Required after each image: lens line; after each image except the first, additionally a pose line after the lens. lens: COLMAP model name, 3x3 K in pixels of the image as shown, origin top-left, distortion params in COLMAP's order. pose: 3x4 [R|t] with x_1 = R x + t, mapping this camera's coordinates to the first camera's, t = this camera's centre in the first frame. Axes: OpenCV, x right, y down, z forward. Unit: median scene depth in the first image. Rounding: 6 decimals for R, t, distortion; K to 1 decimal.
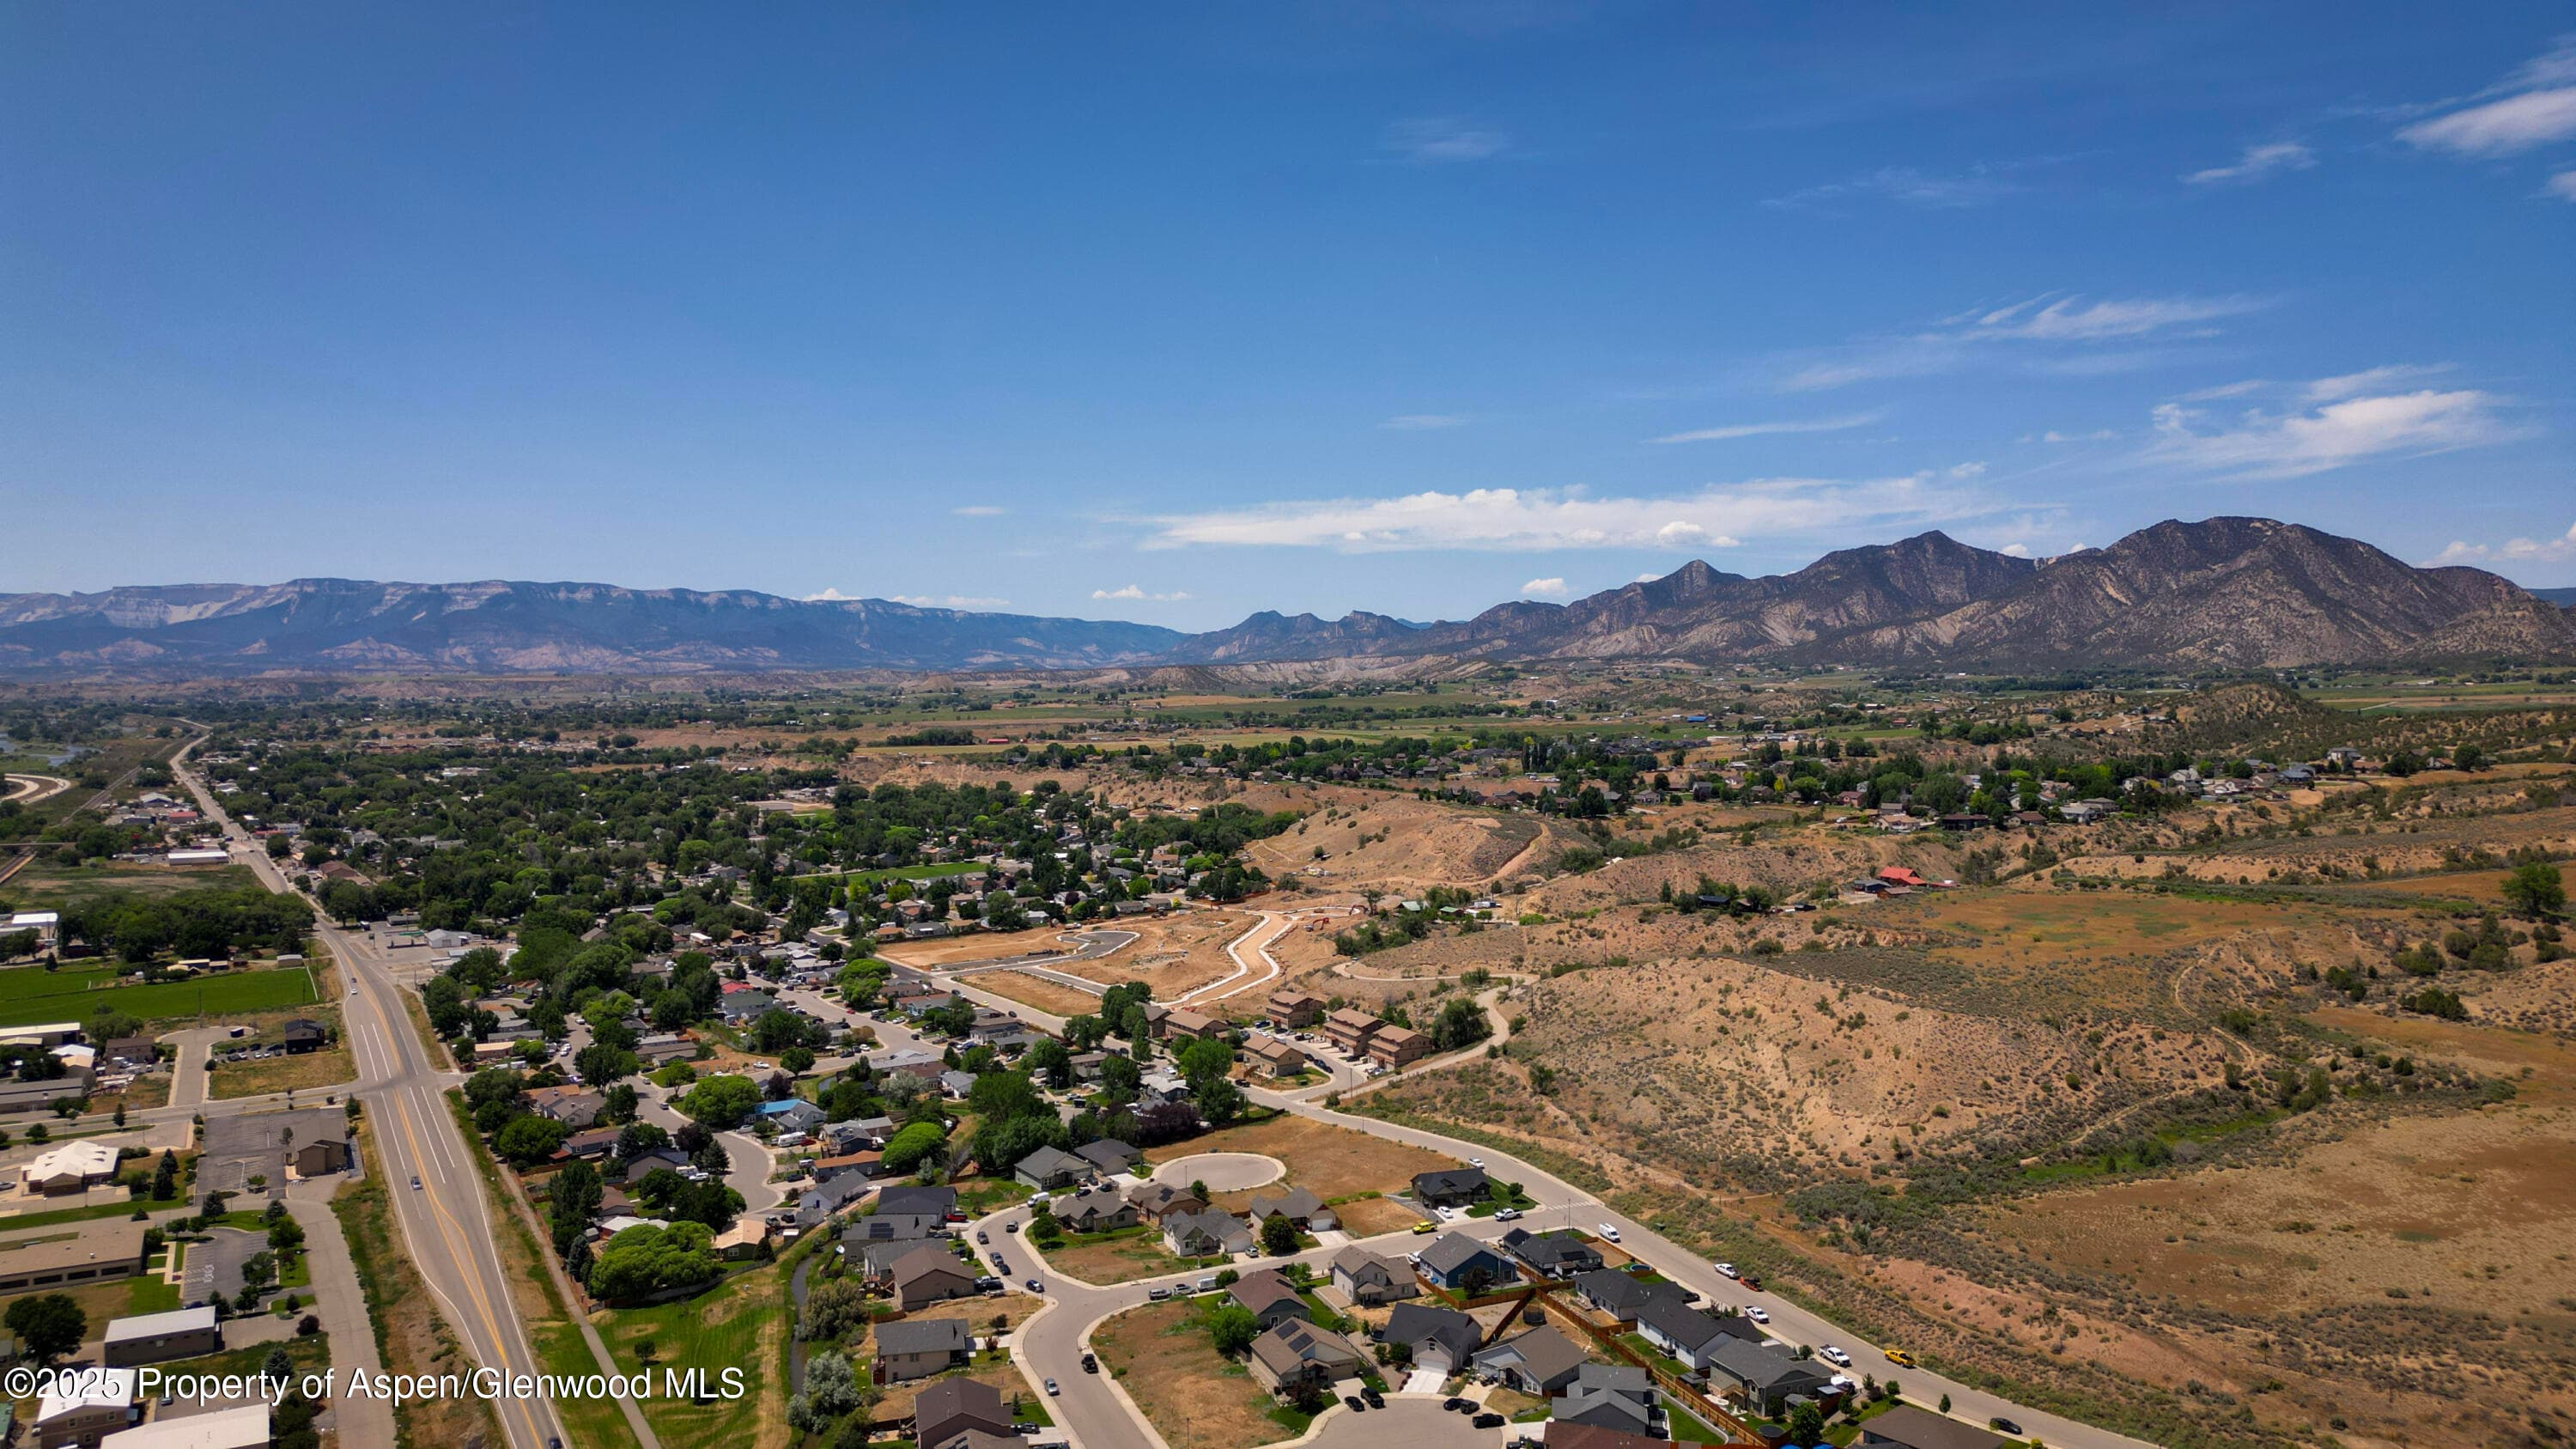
lens RADIAL K [[1804.4, 0, 1293.3], [0, 1804.4, 759.5], [0, 0, 1]] dist [0.095088, -0.120460]
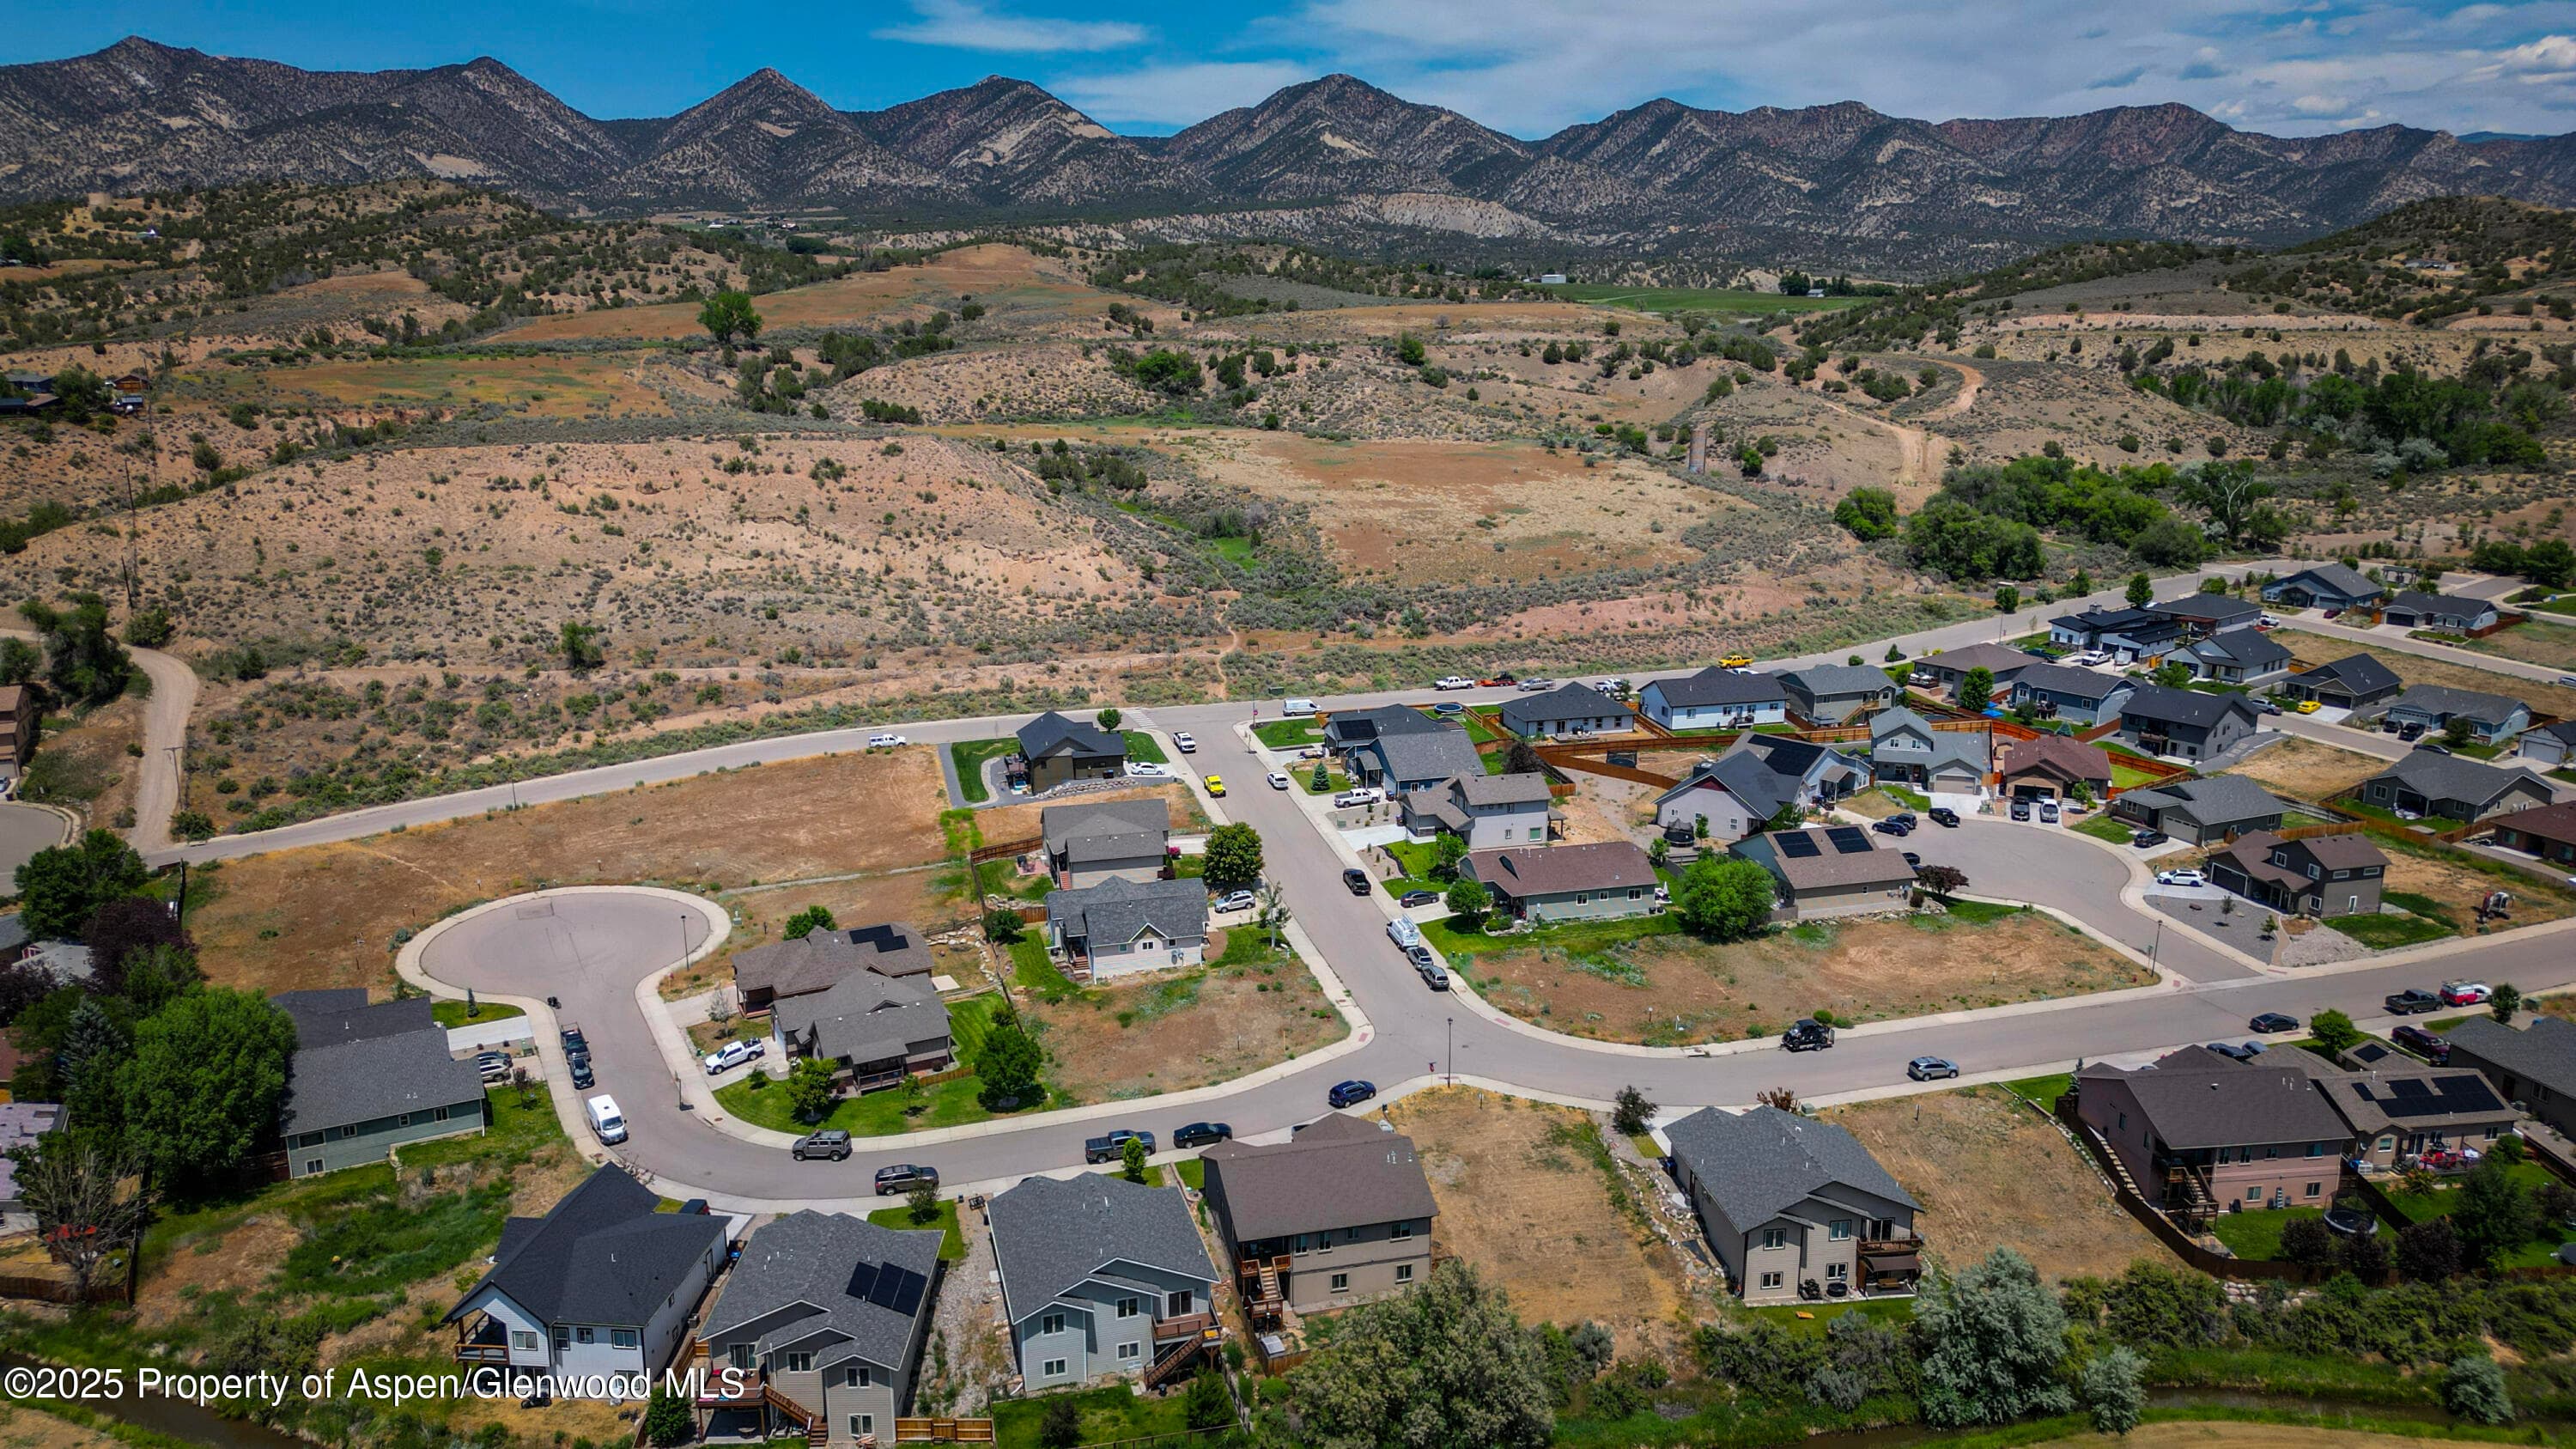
lens RADIAL K [[1818.8, 0, 1288.8], [0, 1818.8, 734.1], [0, 0, 1]] dist [0.066890, -0.064144]
pose [[0.095599, -0.246114, 0.964515, -0.204029], [0.046349, 0.969002, 0.242665, 0.037085], [-0.994340, 0.021506, 0.104042, 0.361705]]
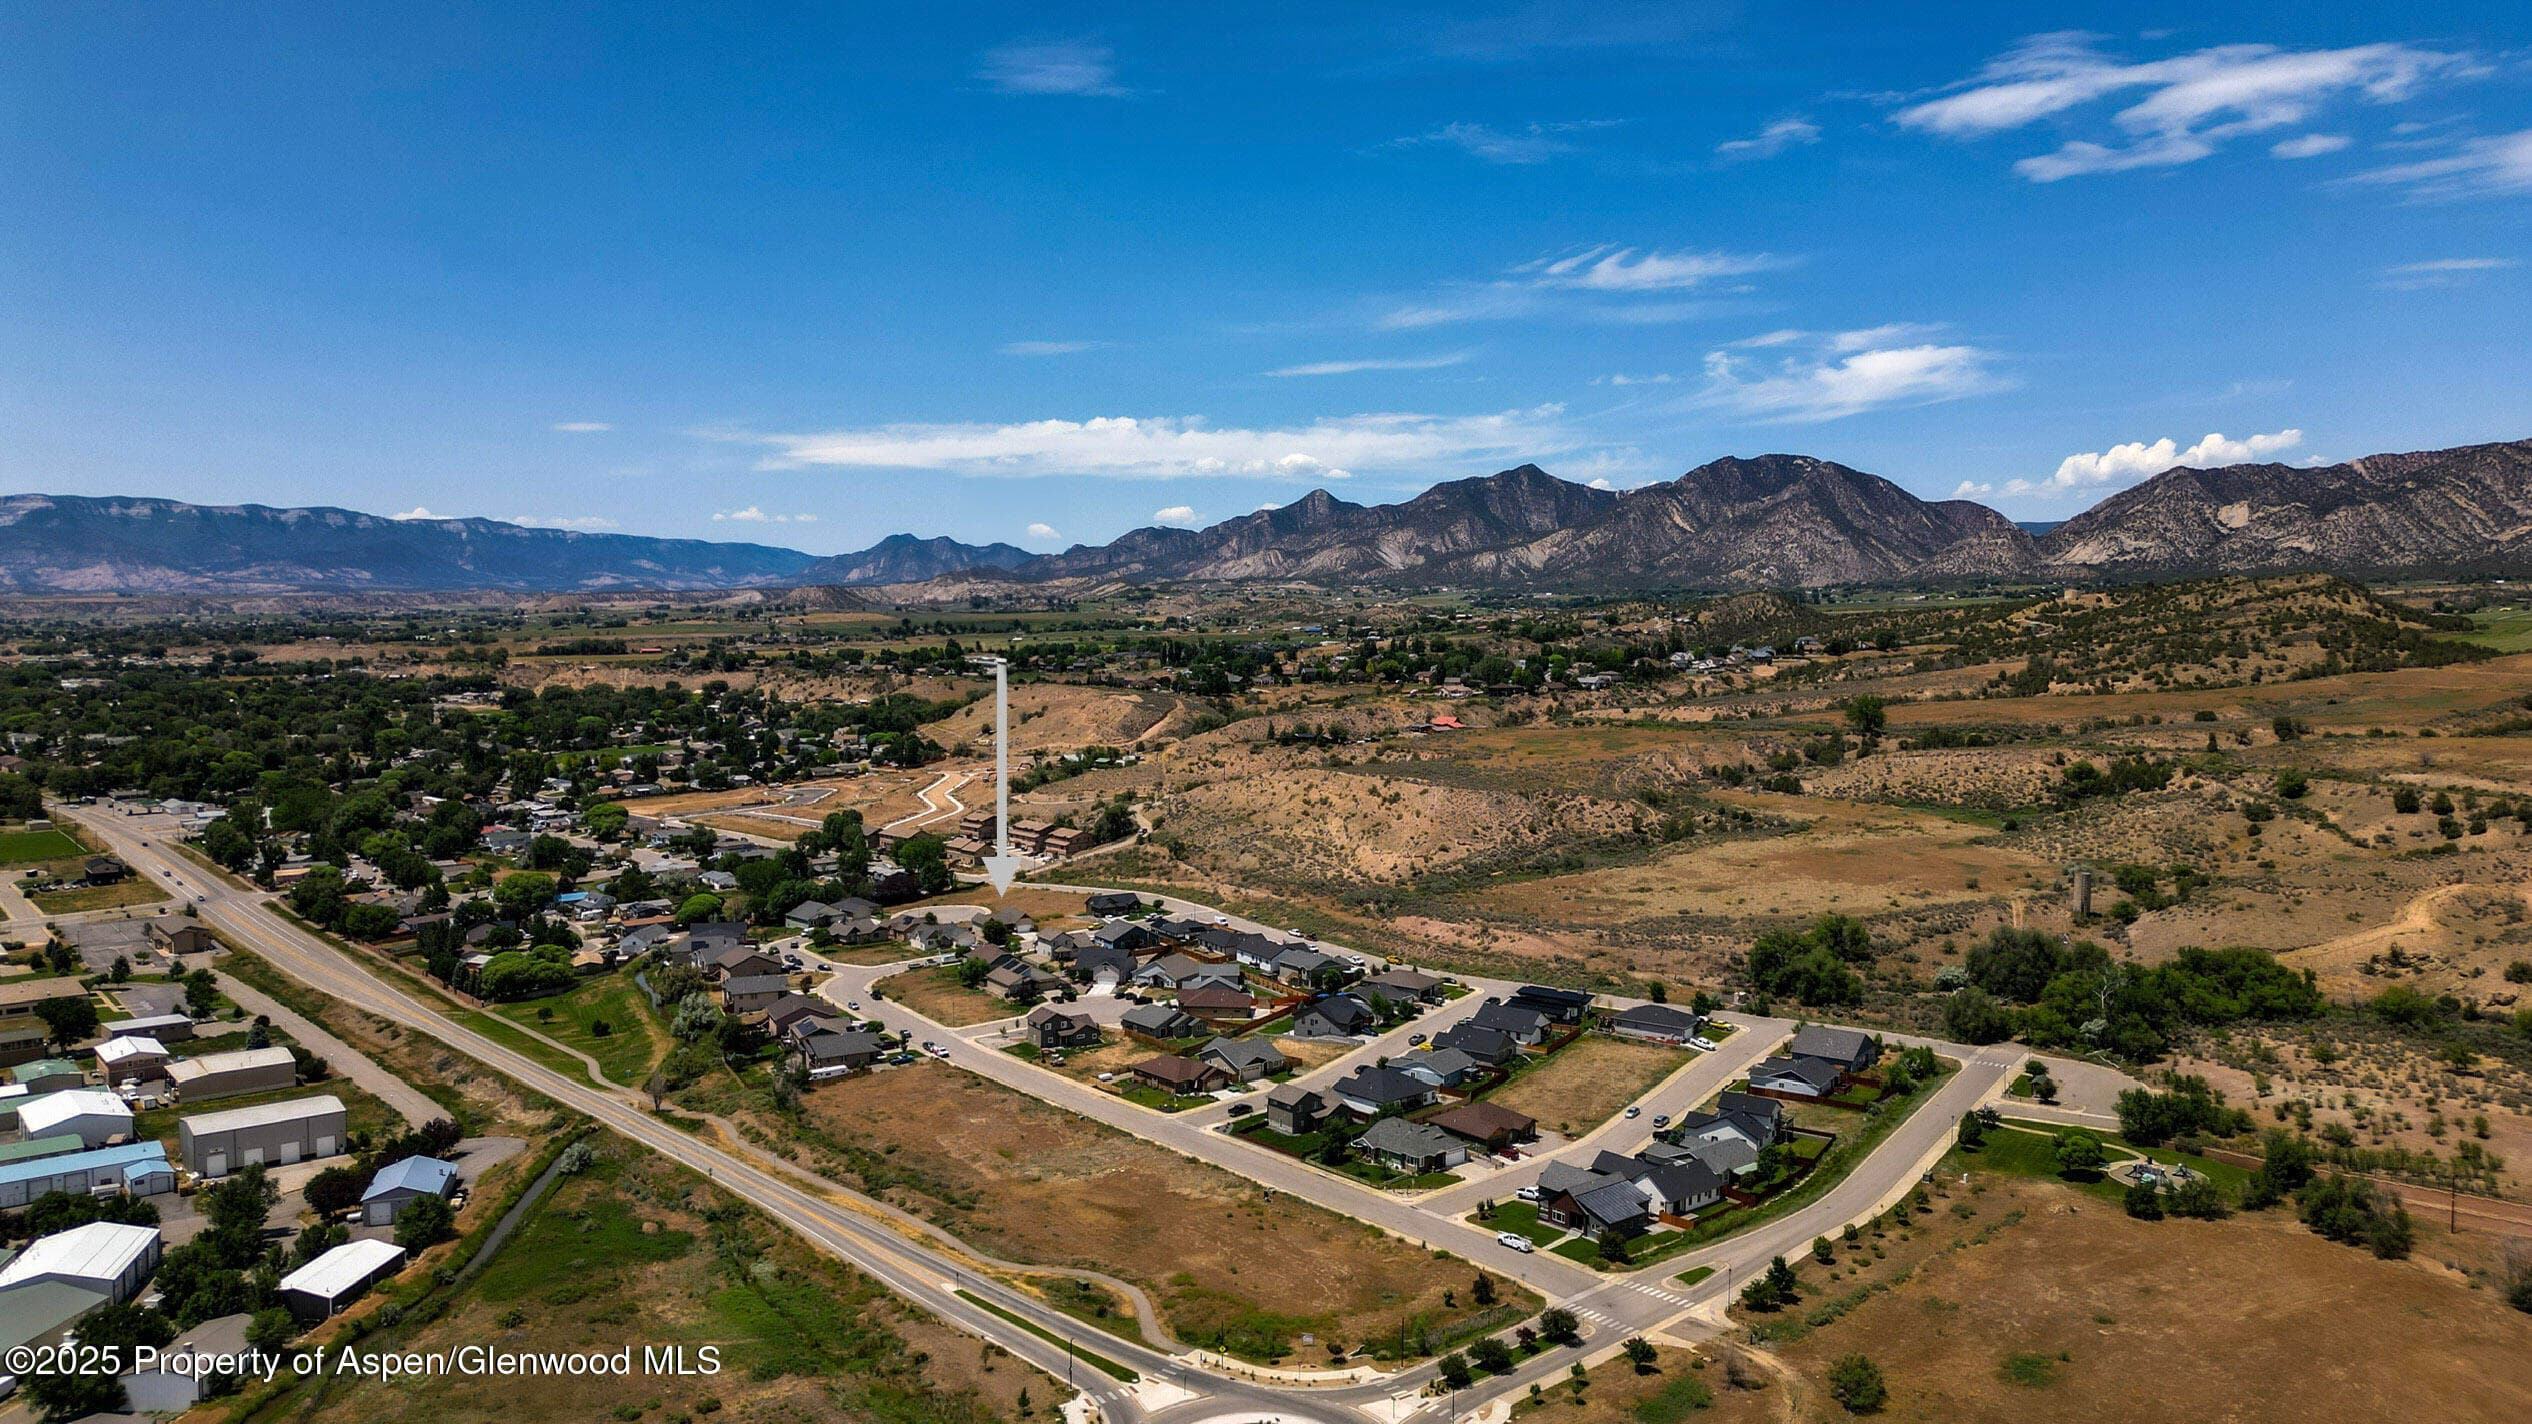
lens RADIAL K [[1773.3, 0, 1271.2], [0, 1773.3, 746.4], [0, 0, 1]] dist [0.095088, -0.120460]
pose [[0.982113, -0.015980, 0.187615, -0.021562], [0.009329, 0.999298, 0.036278, 0.025304], [-0.188063, -0.033879, 0.981572, -0.164211]]
